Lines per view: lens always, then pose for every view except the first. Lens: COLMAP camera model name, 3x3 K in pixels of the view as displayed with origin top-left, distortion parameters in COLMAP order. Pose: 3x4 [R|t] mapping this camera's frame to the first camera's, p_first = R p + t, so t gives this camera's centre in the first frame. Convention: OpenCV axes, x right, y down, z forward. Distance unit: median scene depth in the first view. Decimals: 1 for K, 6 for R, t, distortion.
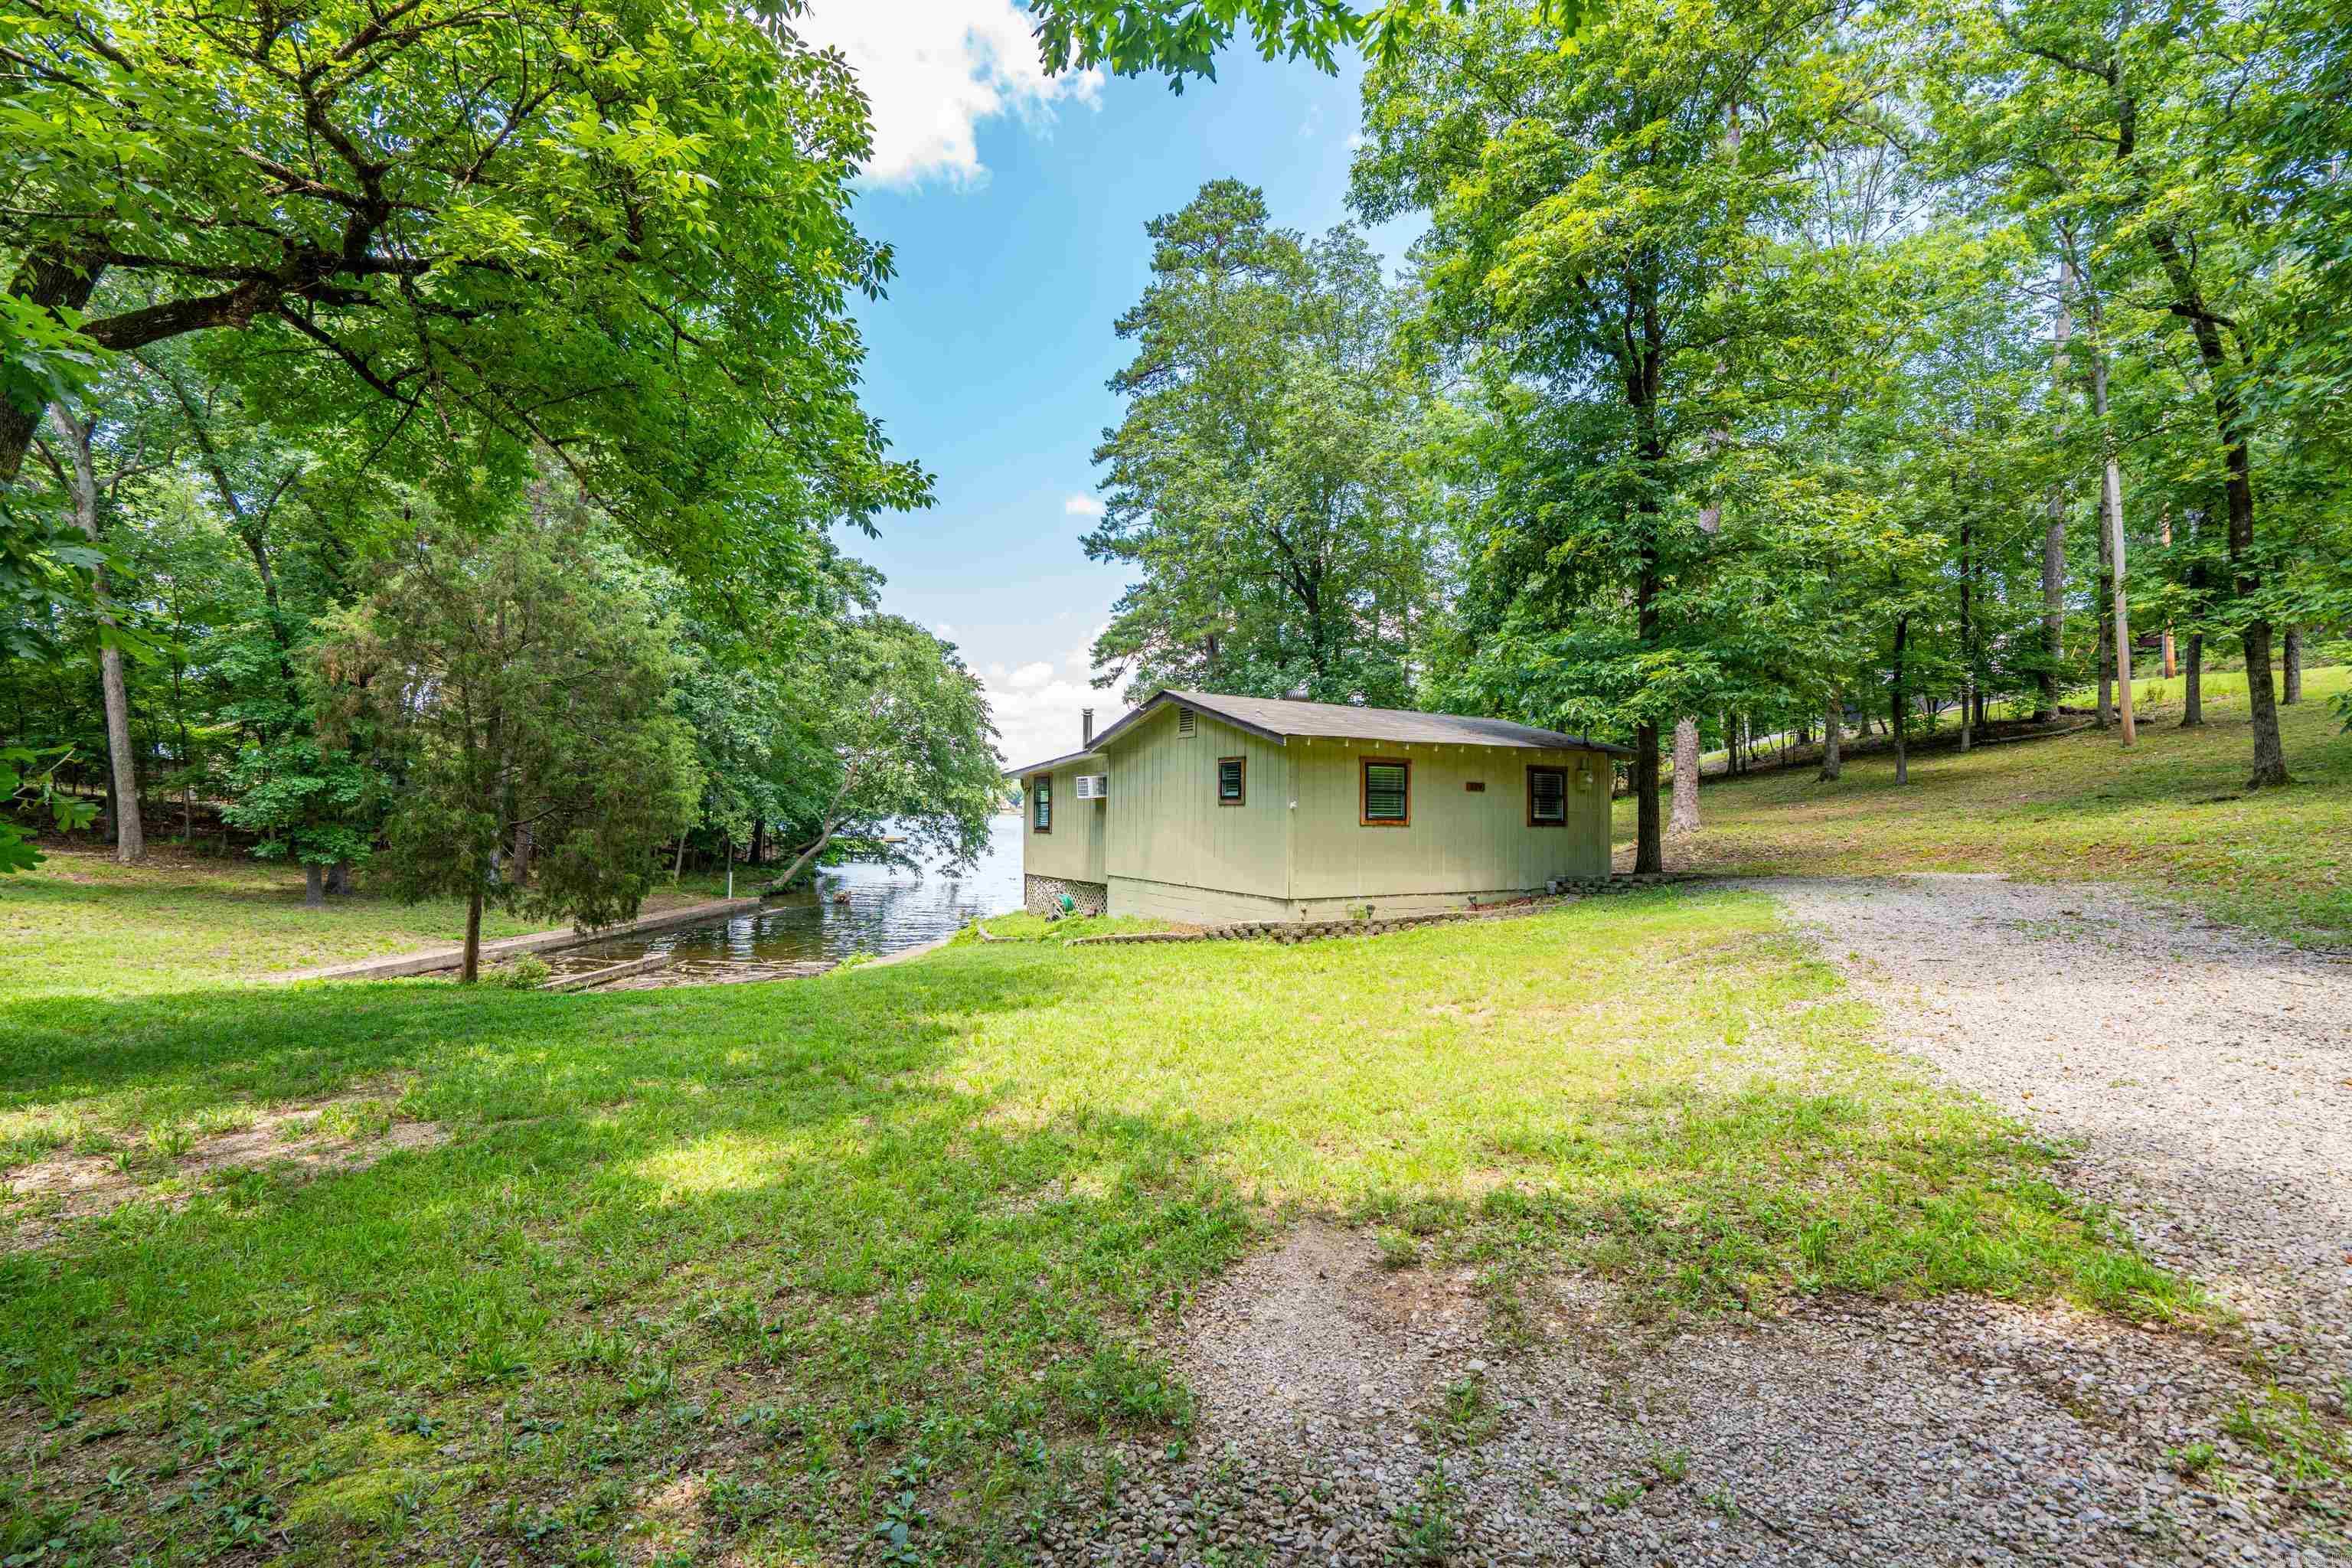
lens RADIAL K [[1060.0, 0, 1175.9], [0, 1060.0, 809.6], [0, 0, 1]] dist [-0.001053, 0.000513]
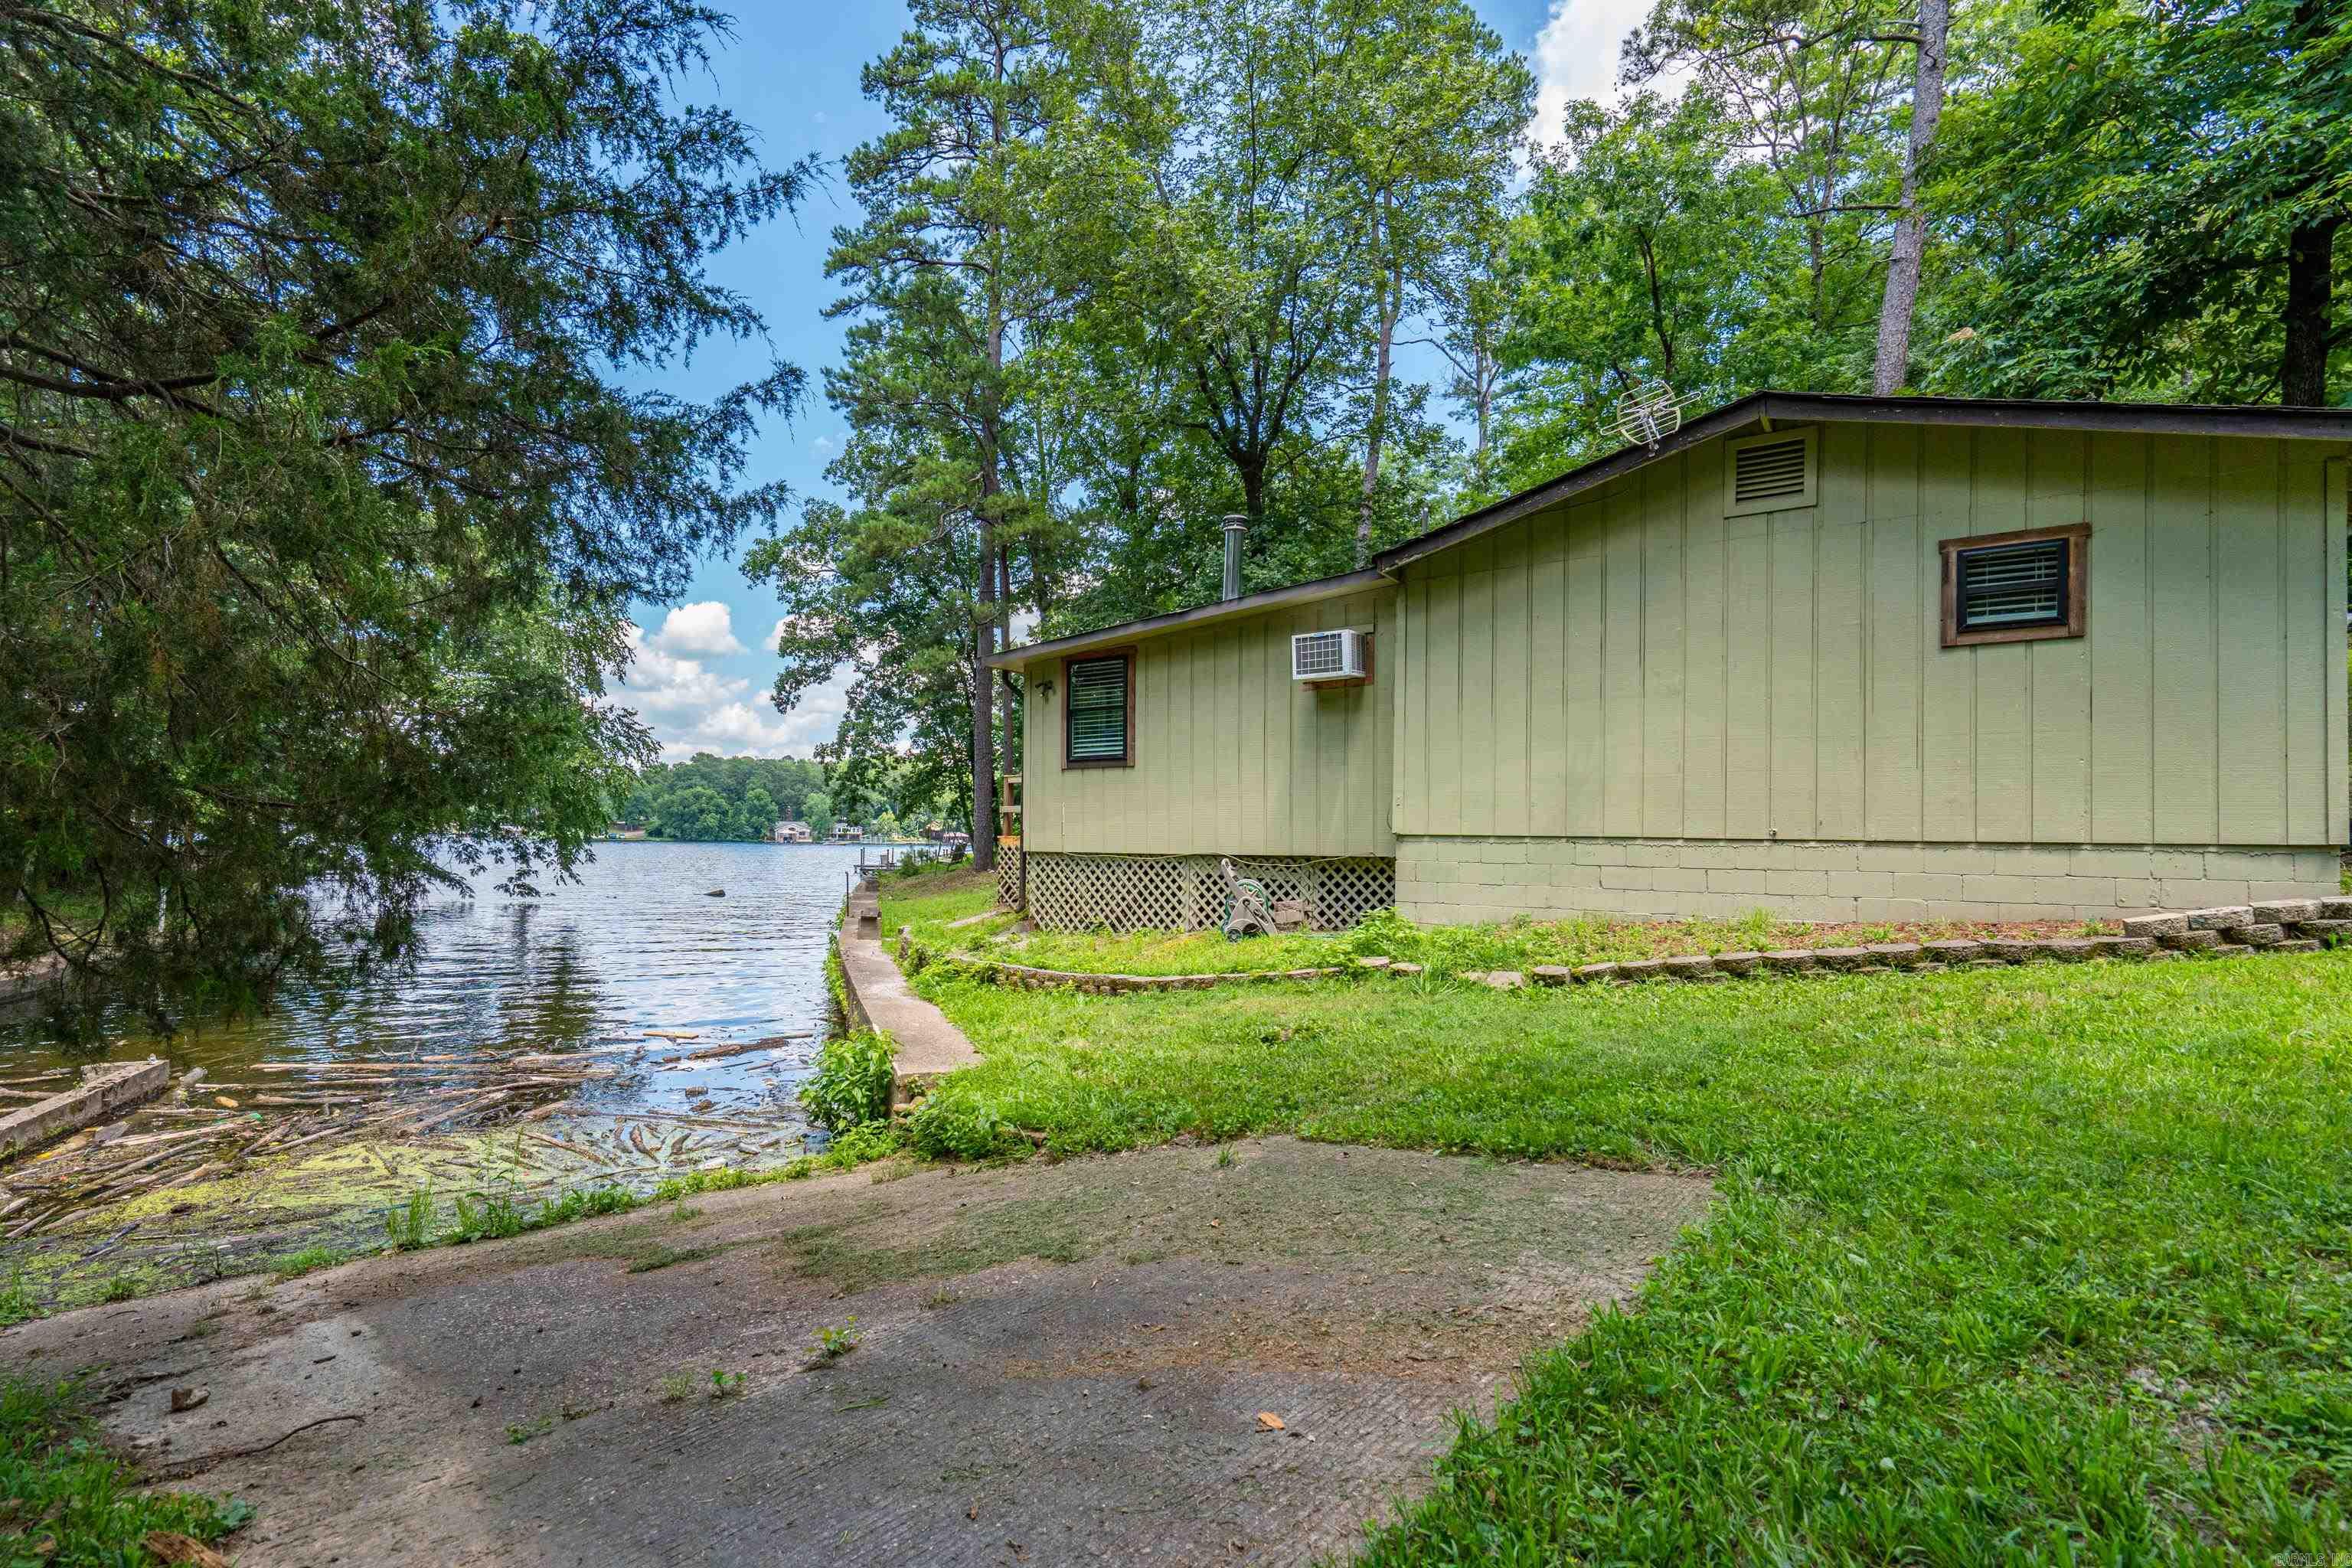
lens RADIAL K [[1105.2, 0, 1083.7], [0, 1105.2, 835.2], [0, 0, 1]] dist [-0.004001, -0.000034]
pose [[0.927983, 0.003116, 0.372609, -0.529228], [-0.004186, 0.999989, 0.002062, 0.084873], [-0.372598, -0.003473, 0.927986, 0.815651]]
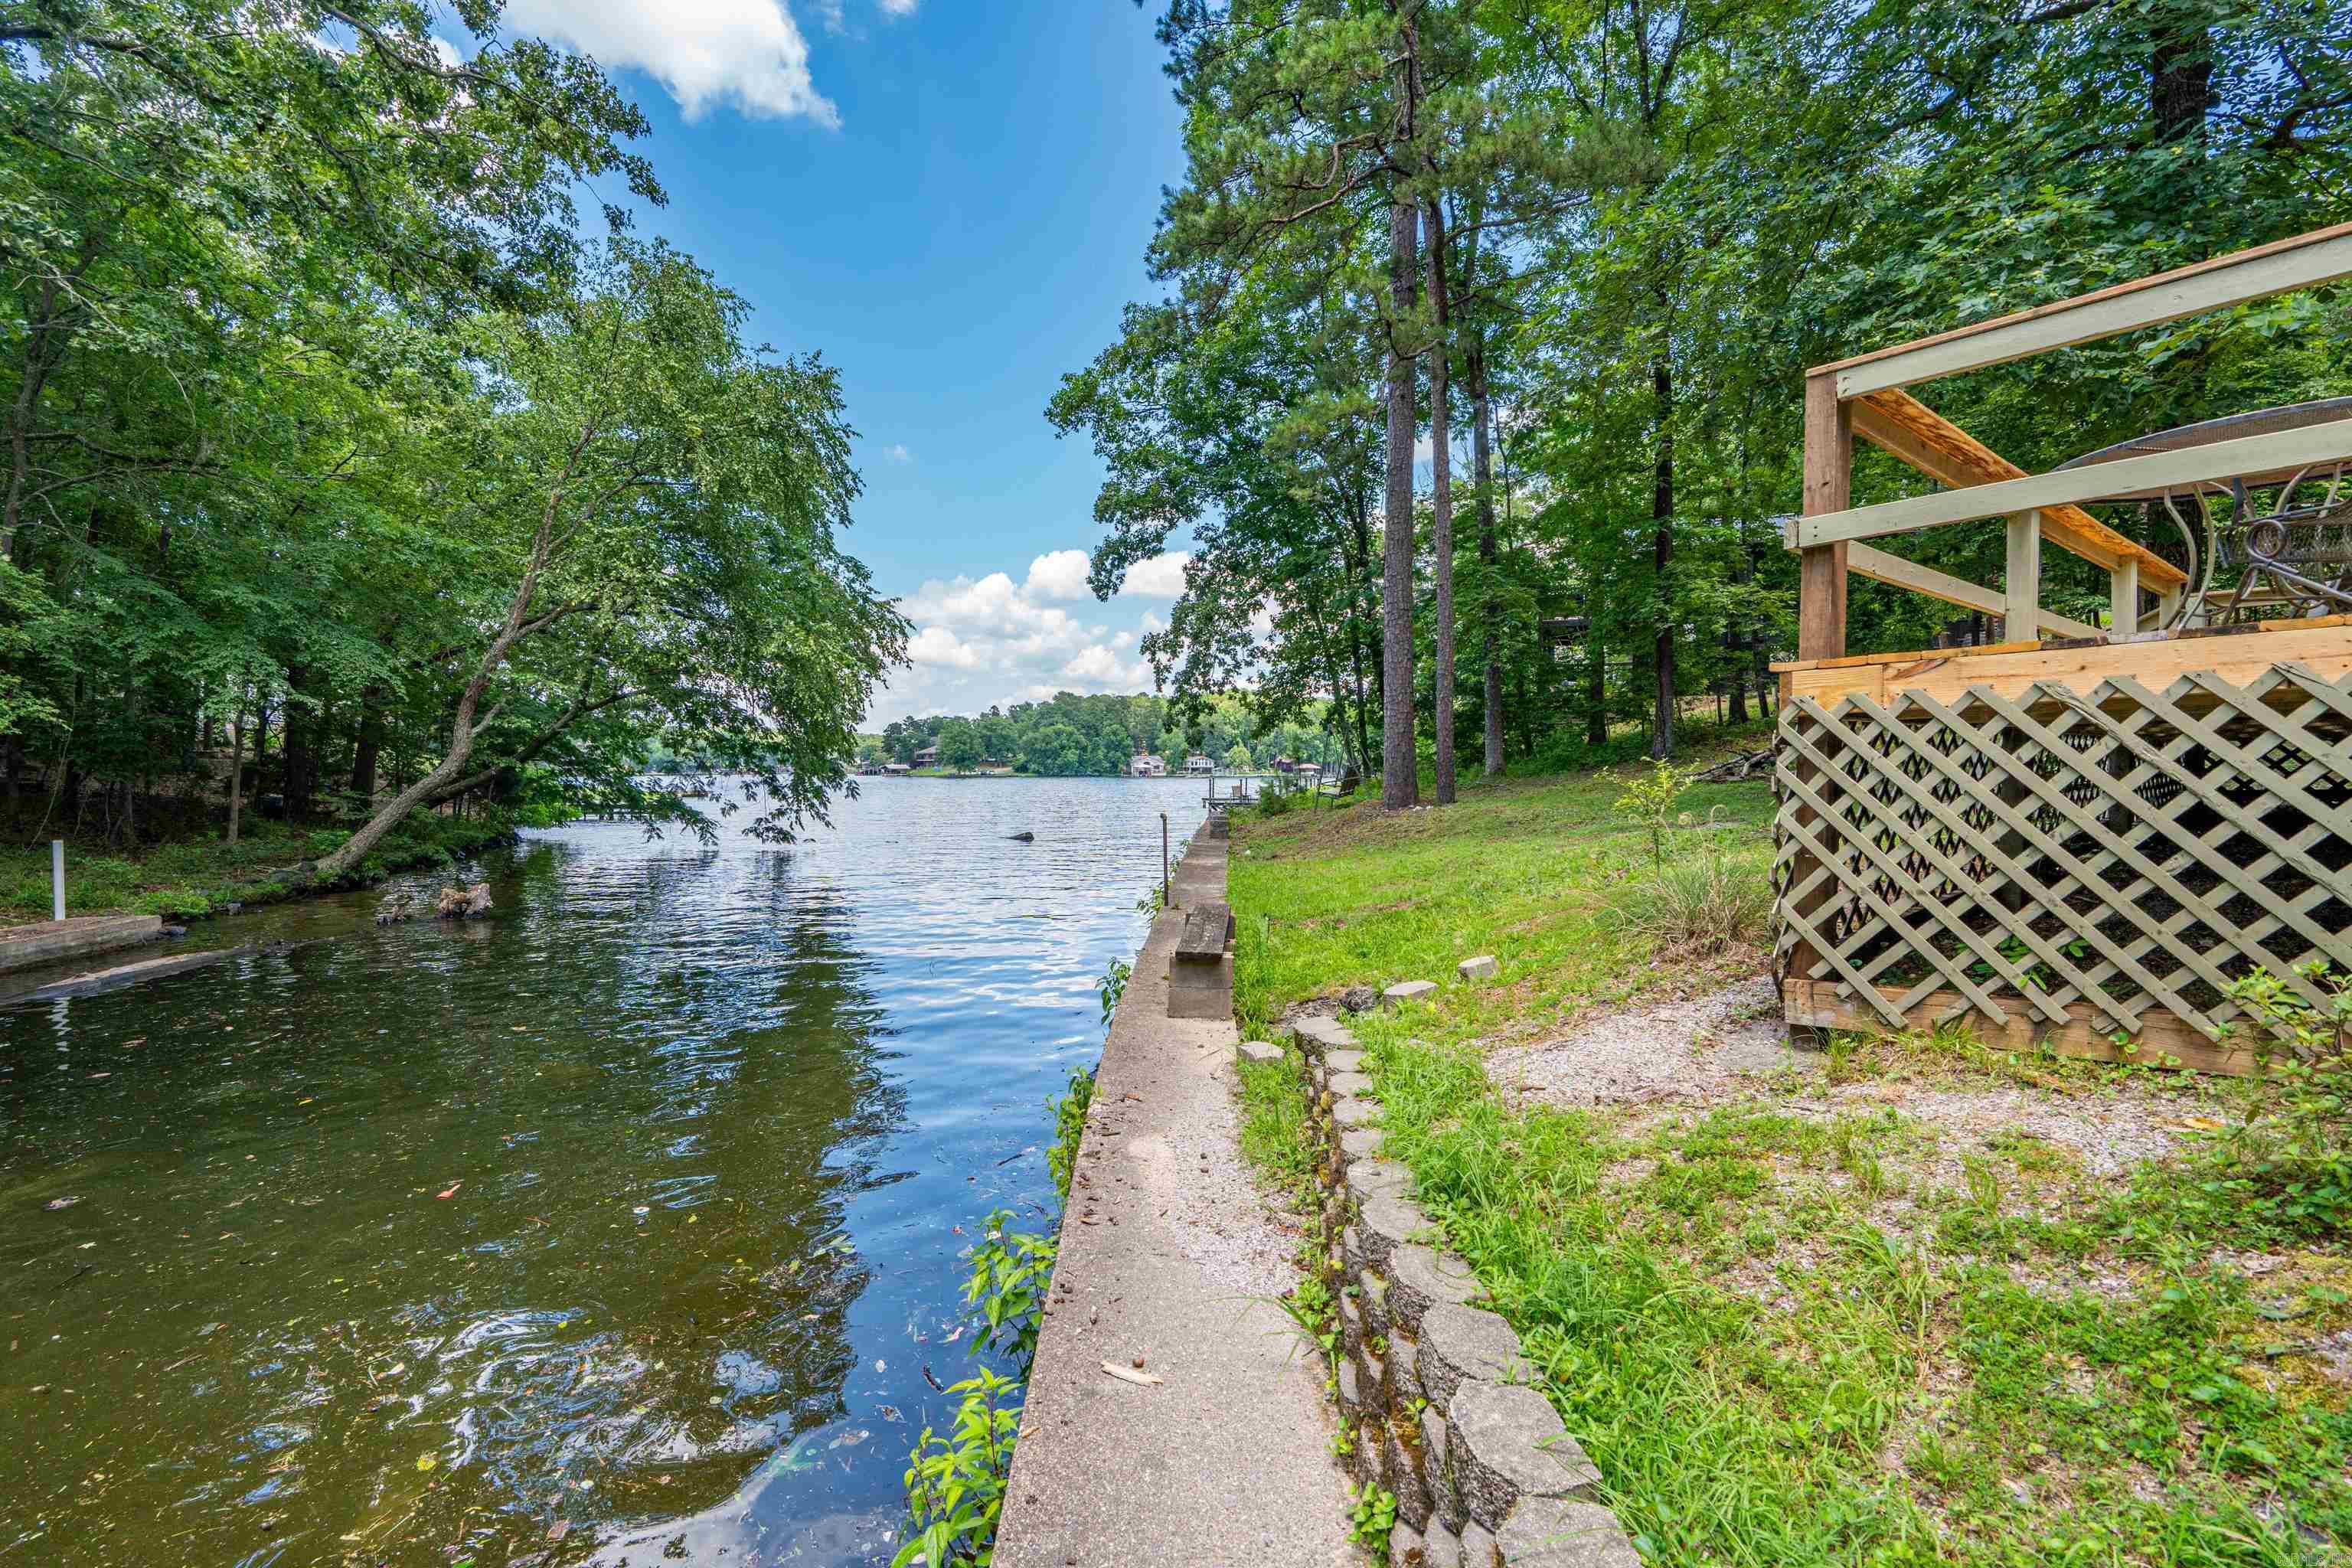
lens RADIAL K [[1078.8, 0, 1169.6], [0, 1078.8, 787.0], [0, 0, 1]] dist [0.001557, 0.000613]
pose [[0.989871, -0.013896, 0.141285, -0.352824], [0.011295, 0.999752, 0.019200, 0.108475], [-0.141517, -0.017410, 0.989783, 1.679403]]
